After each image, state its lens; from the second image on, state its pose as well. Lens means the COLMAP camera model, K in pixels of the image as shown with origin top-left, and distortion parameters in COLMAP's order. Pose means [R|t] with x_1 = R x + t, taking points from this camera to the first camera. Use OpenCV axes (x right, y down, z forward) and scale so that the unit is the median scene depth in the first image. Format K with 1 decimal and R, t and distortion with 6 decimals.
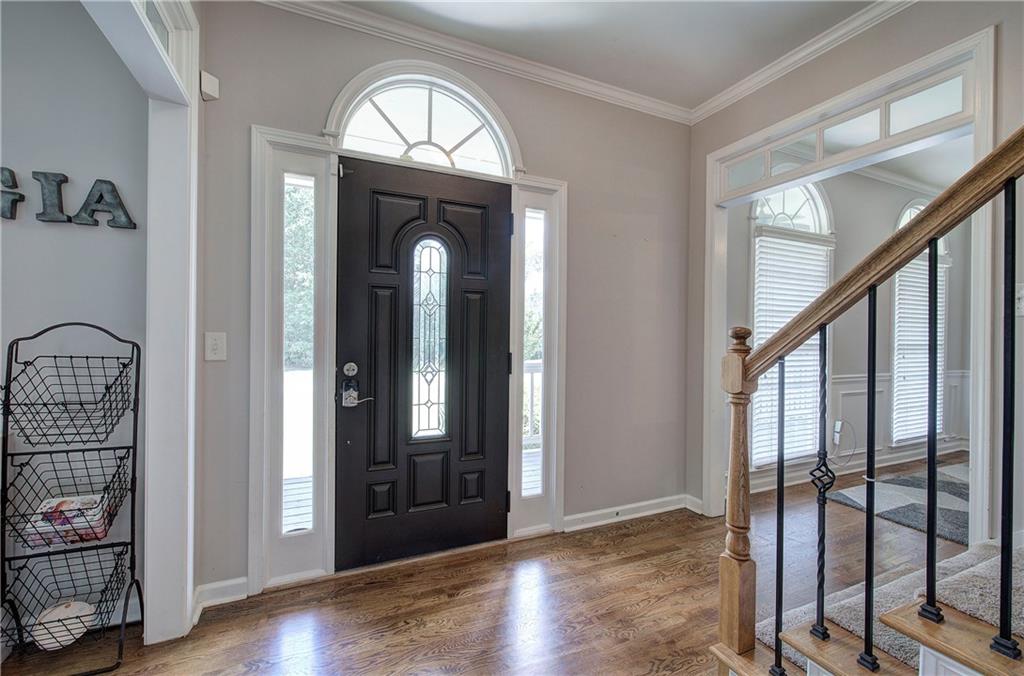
lens RADIAL K [[434.3, 0, 513.0], [0, 434.3, 338.6], [0, 0, 1]] dist [-0.001300, 0.000190]
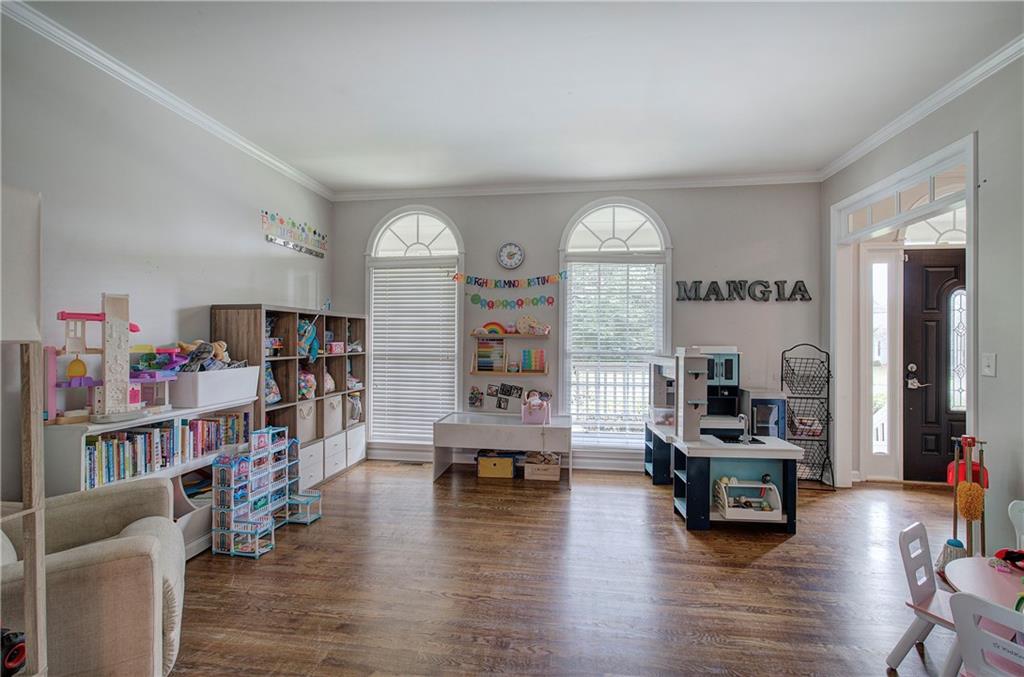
lens RADIAL K [[434.3, 0, 513.0], [0, 434.3, 339.1], [0, 0, 1]] dist [-0.001300, 0.000190]
pose [[0.843748, -0.008520, -0.536672, -0.807842], [0.000425, 0.999884, -0.015207, -0.020529], [0.536739, 0.012603, 0.843654, -1.402184]]
